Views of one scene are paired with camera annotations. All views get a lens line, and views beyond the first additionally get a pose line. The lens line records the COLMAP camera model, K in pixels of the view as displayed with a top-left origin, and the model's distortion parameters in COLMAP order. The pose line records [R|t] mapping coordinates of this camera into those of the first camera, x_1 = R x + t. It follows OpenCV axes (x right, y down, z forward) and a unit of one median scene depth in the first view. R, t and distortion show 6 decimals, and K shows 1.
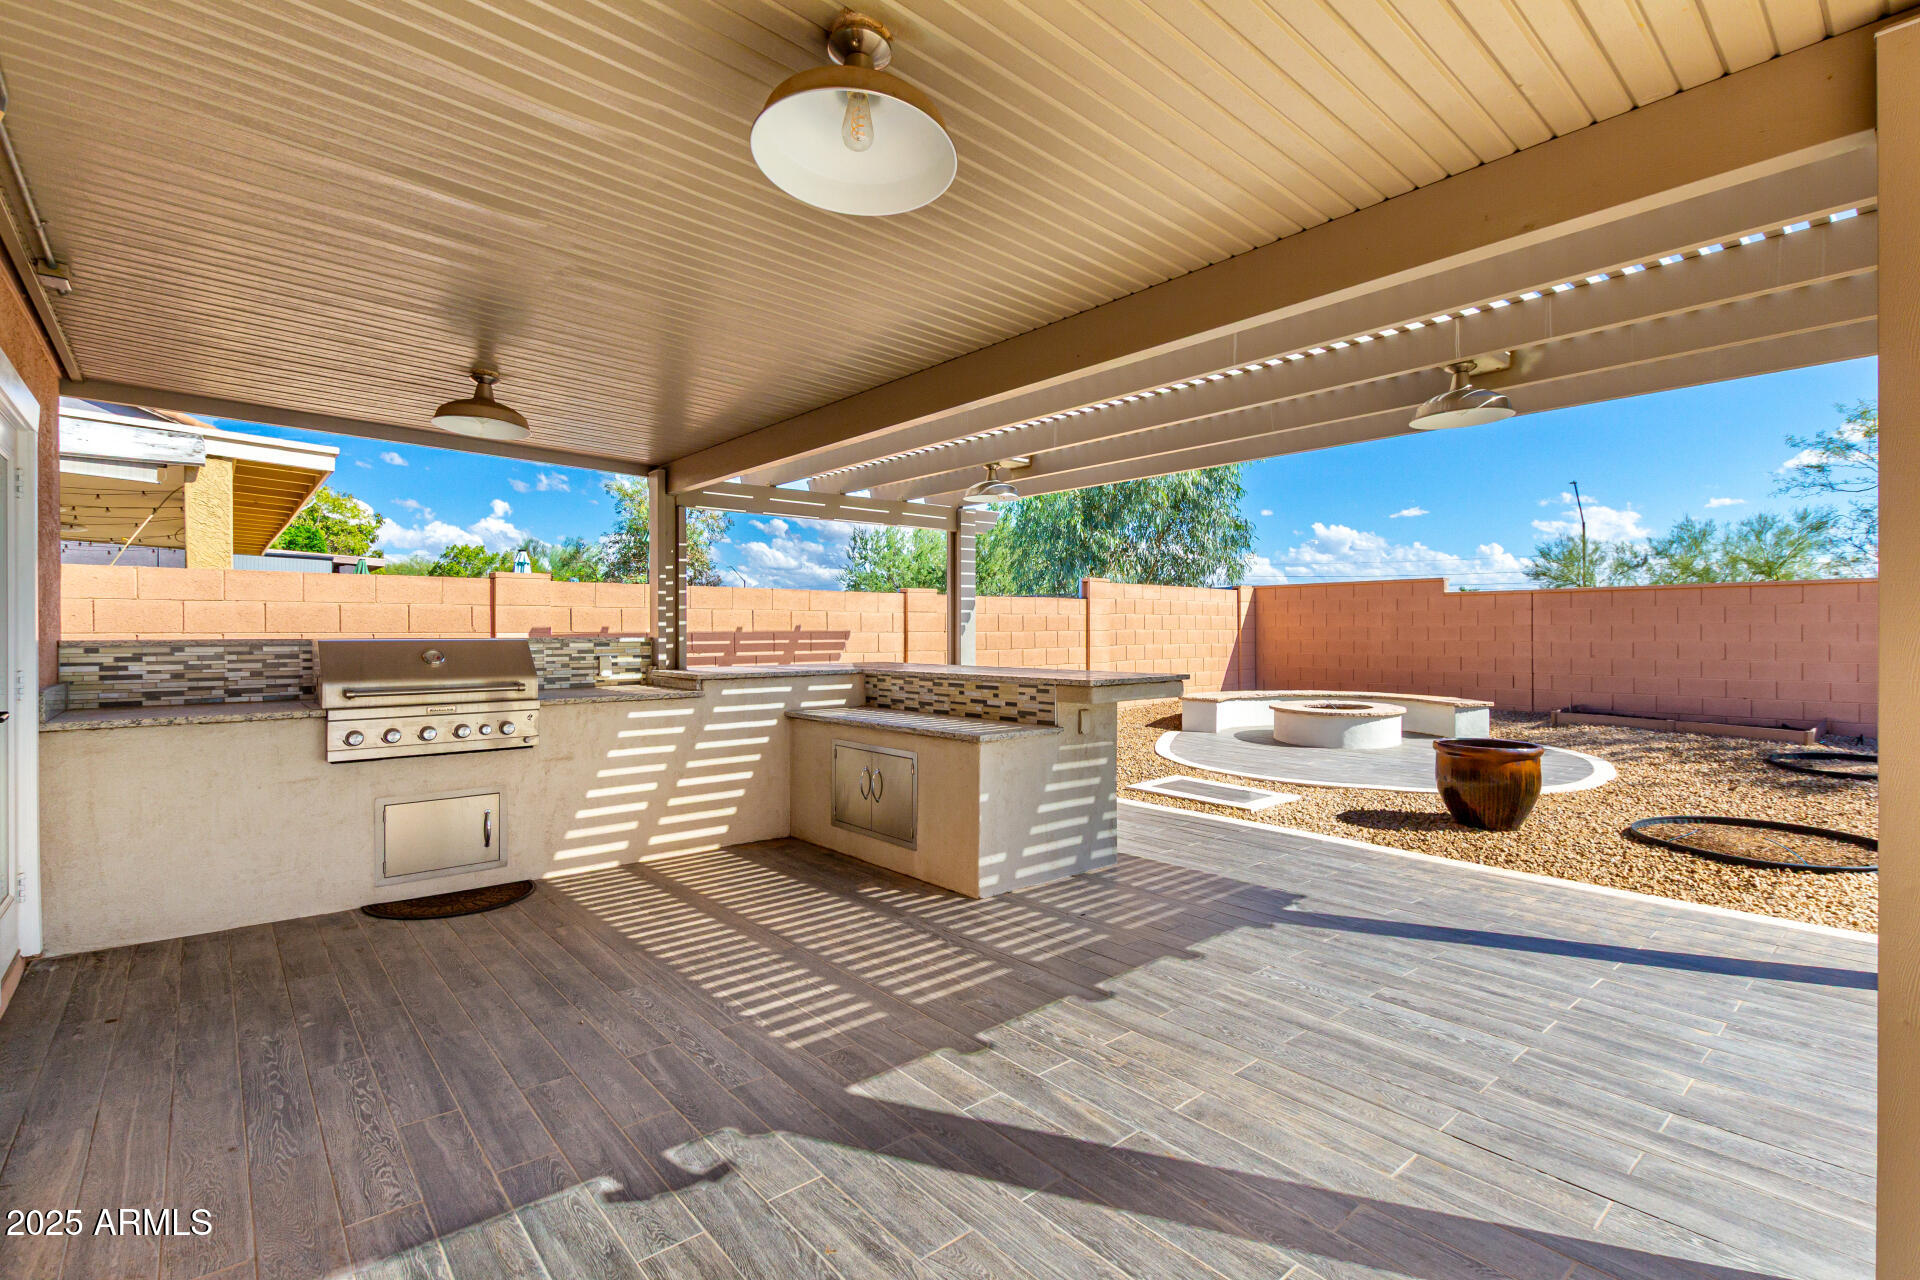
lens RADIAL K [[867.4, 0, 962.6], [0, 867.4, 635.1], [0, 0, 1]] dist [0.001697, -0.000558]
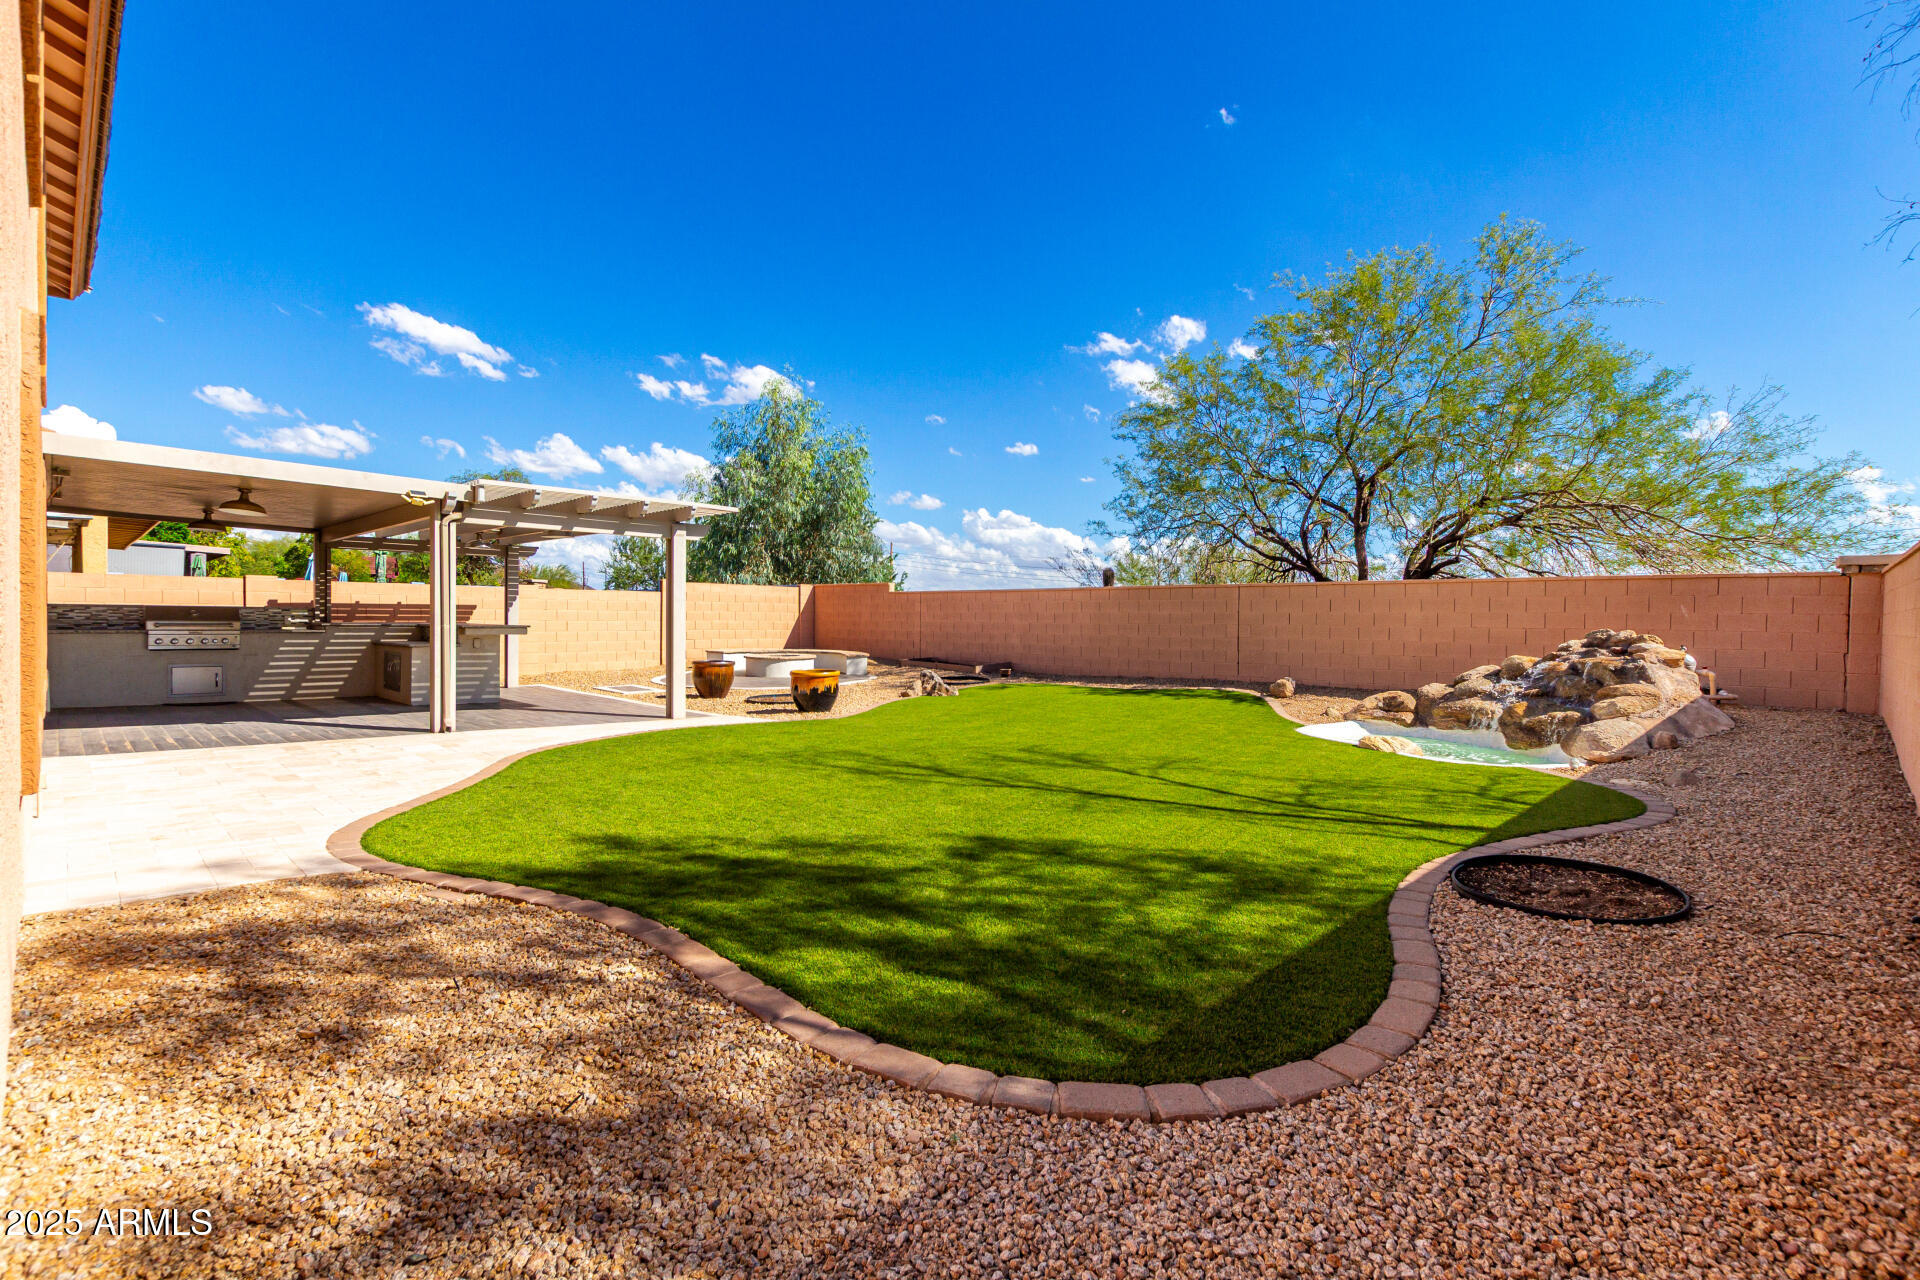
lens RADIAL K [[867.4, 0, 962.6], [0, 867.4, 635.1], [0, 0, 1]] dist [0.001697, -0.000558]
pose [[0.996553, 0.012766, 0.081965, 1.133683], [-0.013932, 0.999810, 0.013668, 0.019410], [-0.081775, -0.014763, 0.996541, -1.370533]]
